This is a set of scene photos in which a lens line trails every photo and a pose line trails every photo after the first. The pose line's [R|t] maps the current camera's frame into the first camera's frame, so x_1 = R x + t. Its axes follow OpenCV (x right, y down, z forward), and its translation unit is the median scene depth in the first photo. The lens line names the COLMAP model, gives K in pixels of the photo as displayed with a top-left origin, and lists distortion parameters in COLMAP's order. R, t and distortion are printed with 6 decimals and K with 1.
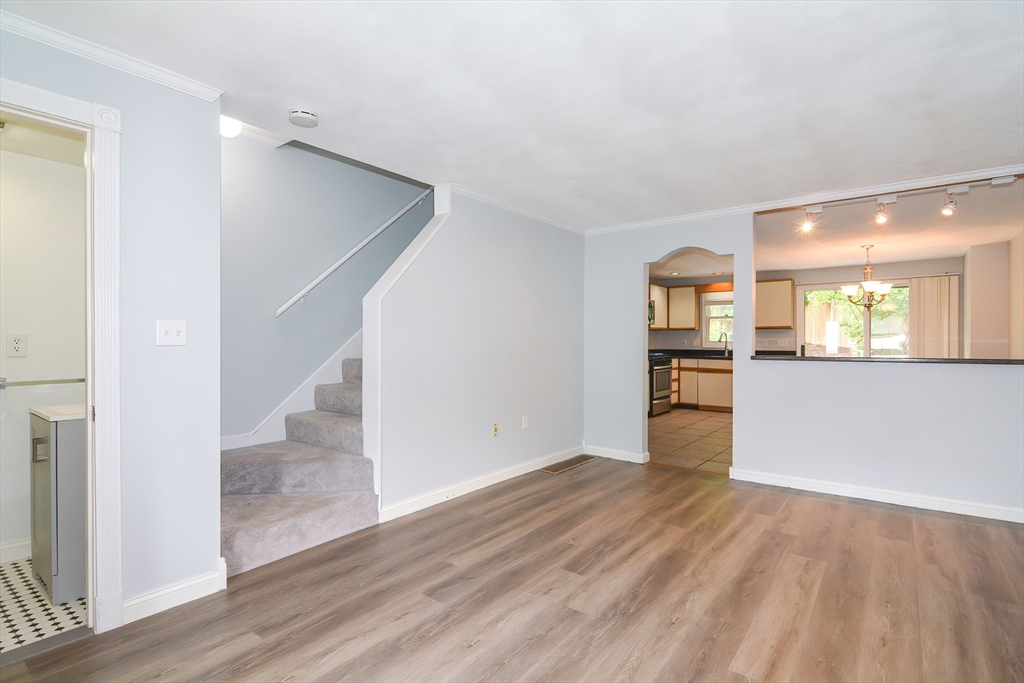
lens RADIAL K [[502.1, 0, 504.3], [0, 502.1, 344.9], [0, 0, 1]] dist [-0.003120, -0.007189]
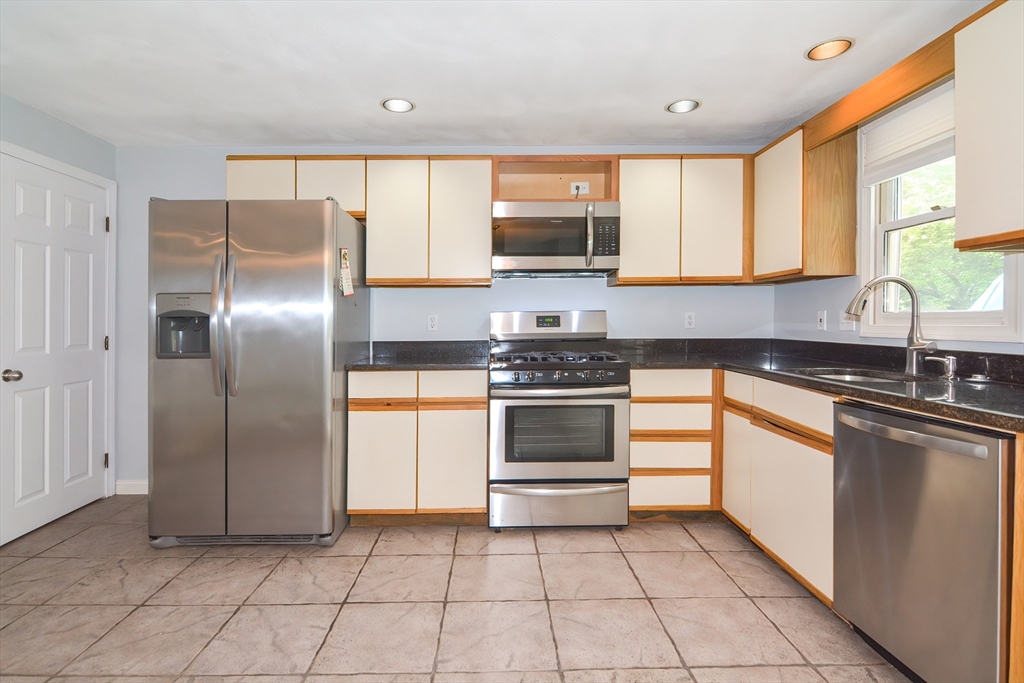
lens RADIAL K [[502.1, 0, 498.3], [0, 502.1, 324.8], [0, 0, 1]] dist [-0.003120, -0.007189]
pose [[0.630667, 0.002111, -0.776050, 1.228031], [0.000444, 0.999995, 0.003081, -0.005875], [0.776053, -0.002287, 0.630663, 1.678689]]
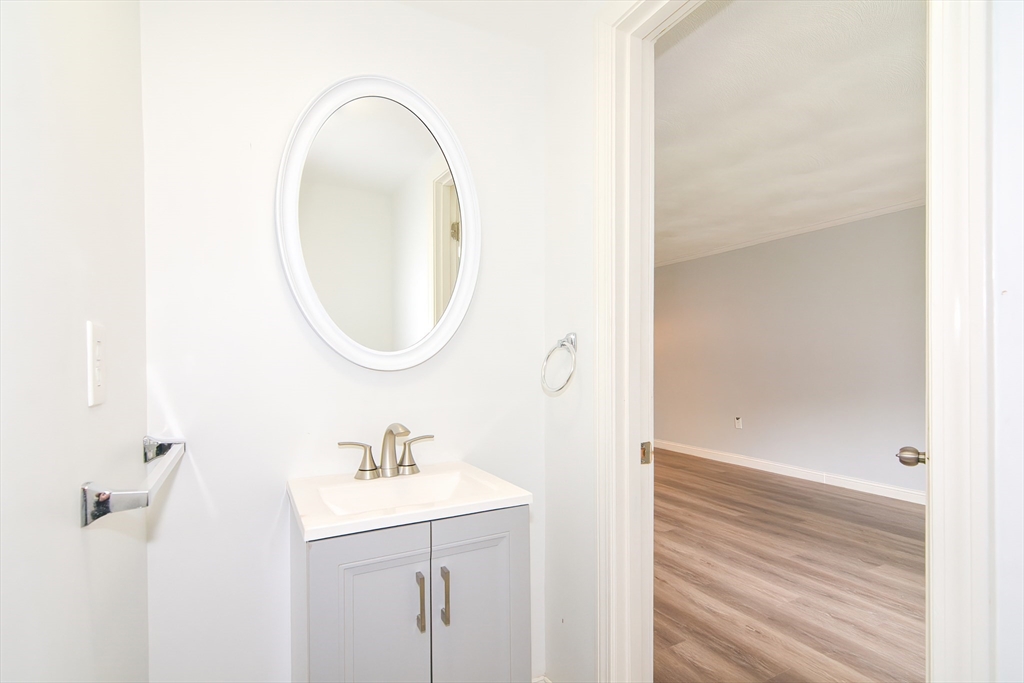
lens RADIAL K [[502.1, 0, 511.0], [0, 502.1, 348.8], [0, 0, 1]] dist [-0.003120, -0.007189]
pose [[0.407998, 0.011760, 0.912907, -0.855557], [0.004215, 0.999882, -0.014764, 0.010409], [-0.912973, 0.009871, 0.407901, 0.501329]]
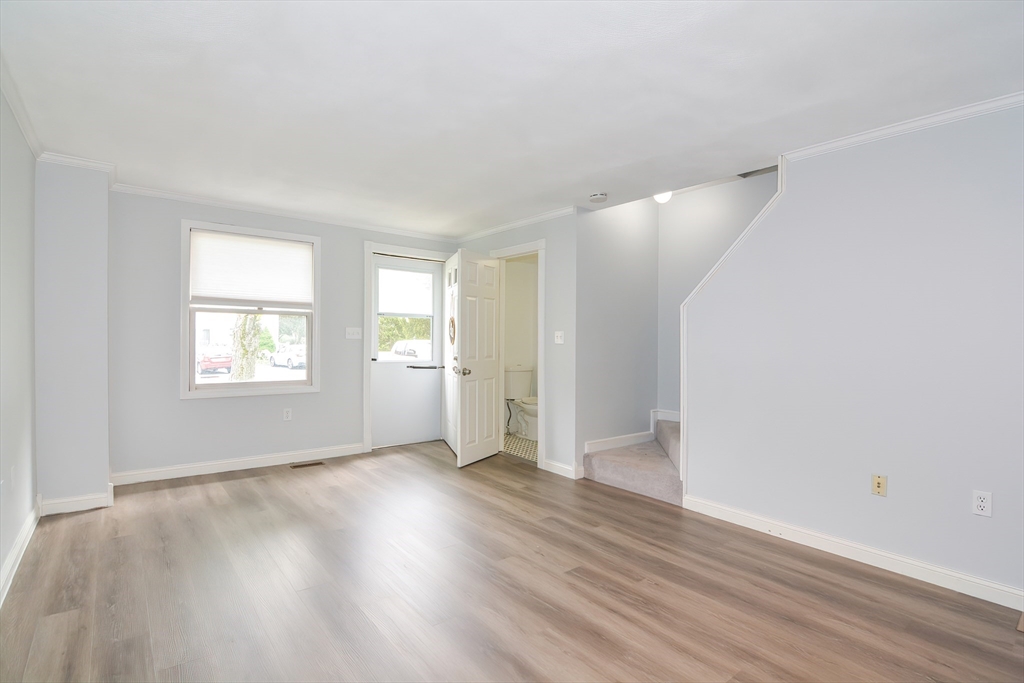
lens RADIAL K [[502.1, 0, 522.5], [0, 502.1, 341.9], [0, 0, 1]] dist [-0.003120, -0.007189]
pose [[-0.219265, 0.002373, -0.975662, 0.830305], [-0.023019, 0.999706, 0.007605, -0.011726], [0.975394, 0.024127, -0.219146, 0.800029]]
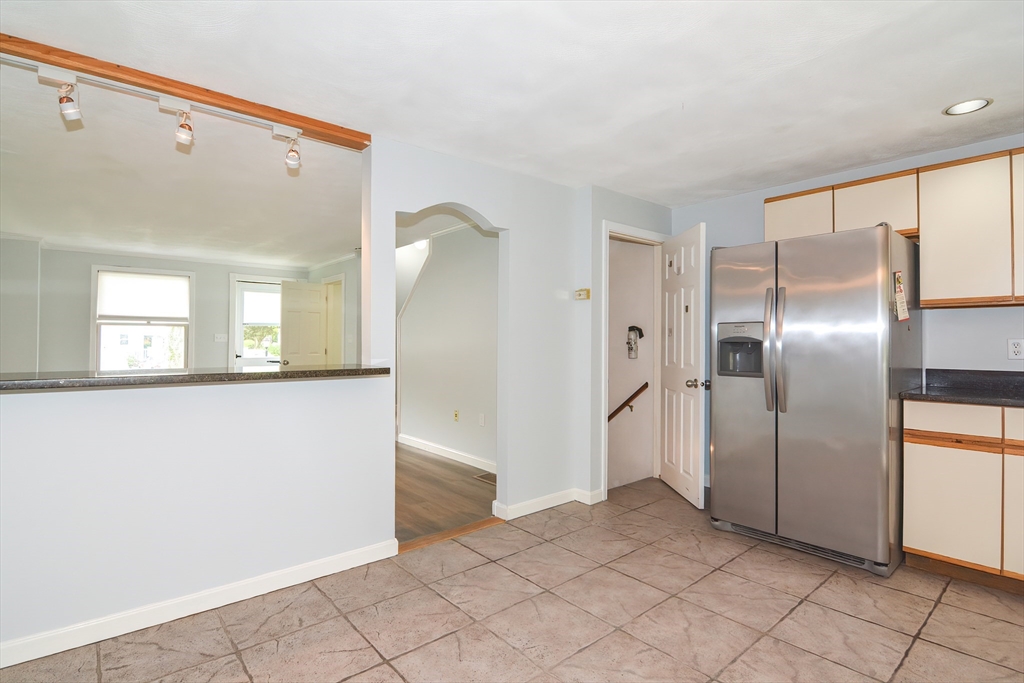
lens RADIAL K [[502.1, 0, 512.5], [0, 502.1, 326.9], [0, 0, 1]] dist [-0.003120, -0.007189]
pose [[-0.189629, -0.027215, -0.981479, 1.314516], [-0.008081, 0.999625, -0.026157, -0.015198], [0.981823, 0.002971, -0.189778, 1.561054]]
